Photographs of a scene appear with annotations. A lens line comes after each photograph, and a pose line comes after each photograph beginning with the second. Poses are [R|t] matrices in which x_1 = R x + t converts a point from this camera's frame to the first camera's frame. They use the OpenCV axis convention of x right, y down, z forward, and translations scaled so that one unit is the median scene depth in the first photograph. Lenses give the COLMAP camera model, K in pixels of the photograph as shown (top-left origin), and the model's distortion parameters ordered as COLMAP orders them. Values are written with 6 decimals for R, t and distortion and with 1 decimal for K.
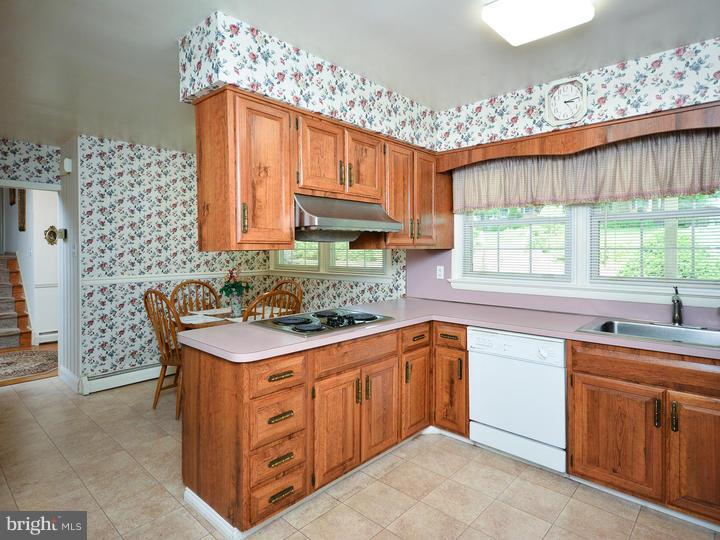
lens RADIAL K [[409.1, 0, 359.7], [0, 409.1, 263.5], [0, 0, 1]] dist [0.000440, -0.001316]
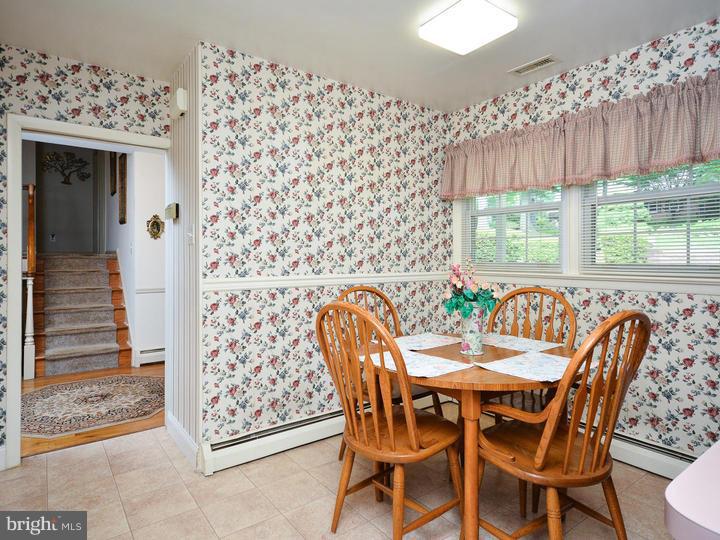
lens RADIAL K [[462.3, 0, 360.0], [0, 462.3, 270.0], [0, 0, 1]] dist [0.001281, 0.004675]
pose [[0.975587, 0.005789, -0.219536, -0.273663], [-0.005969, 0.999982, -0.000156, 0.018874], [0.219531, 0.001463, 0.975604, 0.347555]]
